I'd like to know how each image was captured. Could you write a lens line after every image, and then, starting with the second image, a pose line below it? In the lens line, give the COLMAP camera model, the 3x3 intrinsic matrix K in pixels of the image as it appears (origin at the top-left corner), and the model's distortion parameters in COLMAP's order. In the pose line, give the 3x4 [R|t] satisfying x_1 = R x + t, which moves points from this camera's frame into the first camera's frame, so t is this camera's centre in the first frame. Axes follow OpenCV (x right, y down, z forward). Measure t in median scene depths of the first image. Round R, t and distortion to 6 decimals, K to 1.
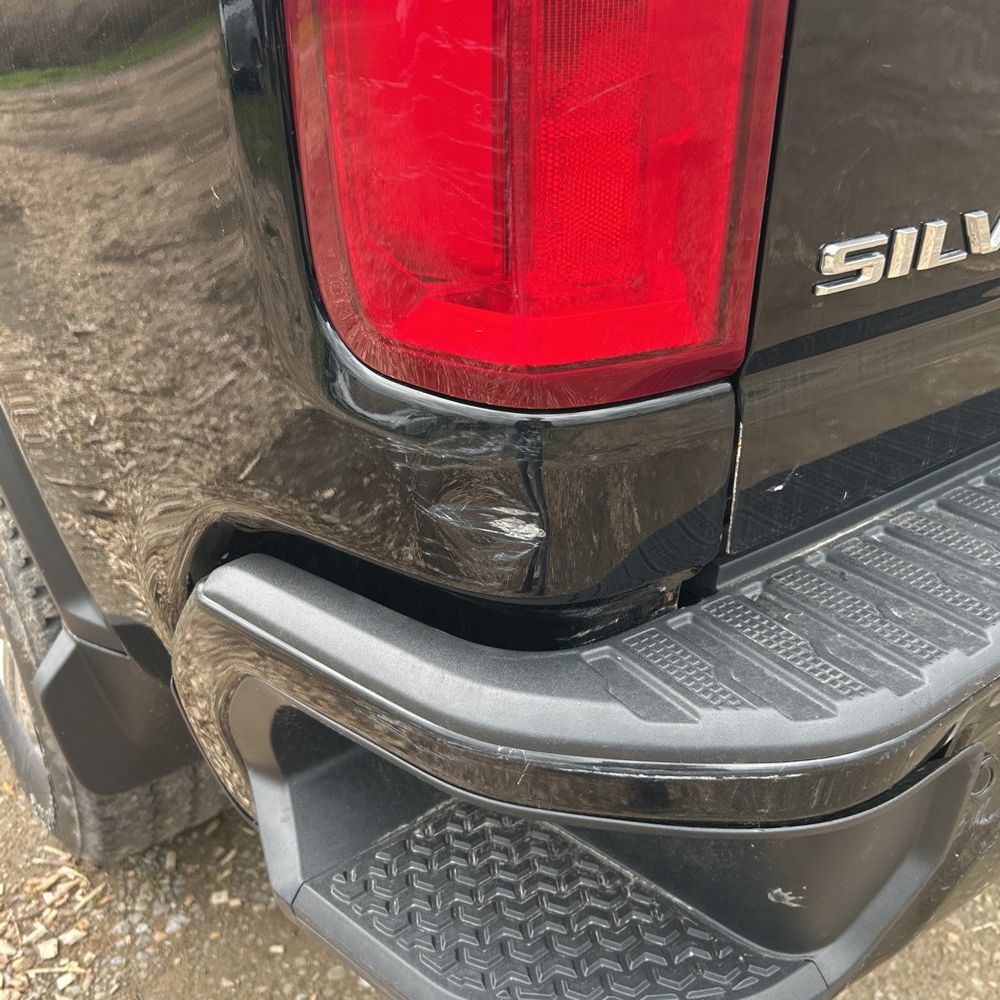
lens RADIAL K [[999.3, 0, 494.6], [0, 999.3, 495.8], [0, 0, 1]] dist [0.046877, -0.028025]
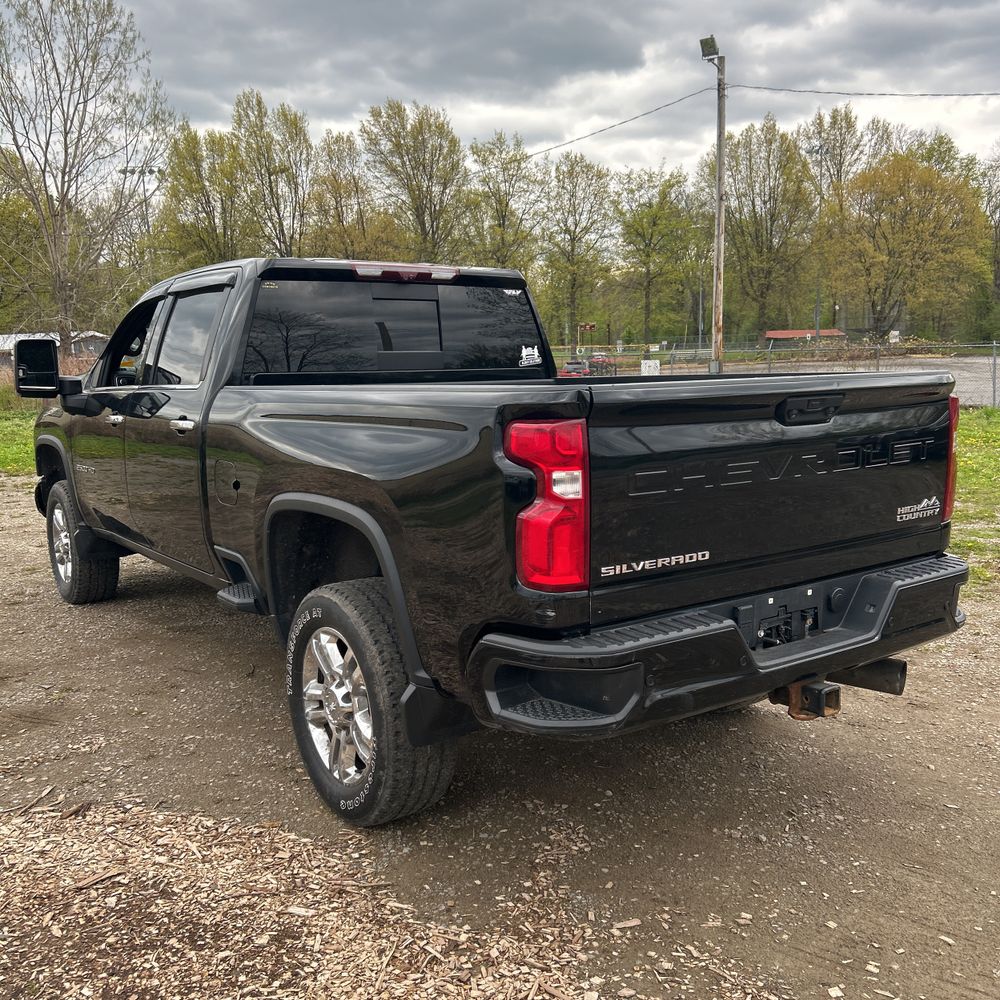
lens RADIAL K [[972.2, 0, 514.7], [0, 972.2, 513.6], [0, 0, 1]] dist [0.080246, -0.156511]
pose [[0.999710, 0.010936, -0.021434, -0.032881], [-0.017125, 0.949112, -0.314472, 0.593376], [0.016904, 0.314748, 0.949025, -2.144952]]
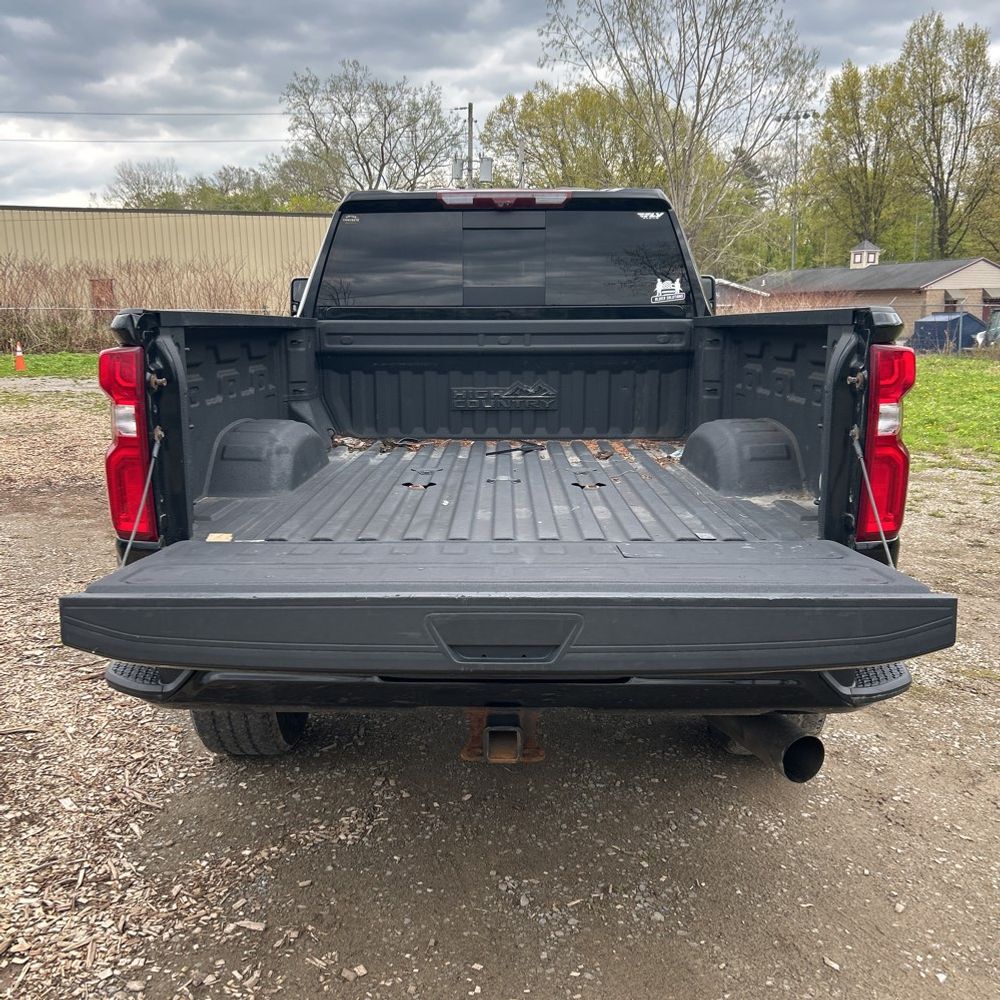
lens RADIAL K [[989.2, 0, 498.6], [0, 989.2, 501.6], [0, 0, 1]] dist [0.014654, 0.006215]
pose [[0.796568, 0.135017, -0.589279, 2.212959], [-0.292471, 0.939148, -0.180173, 0.047703], [0.529093, 0.315866, 0.787584, -1.033541]]
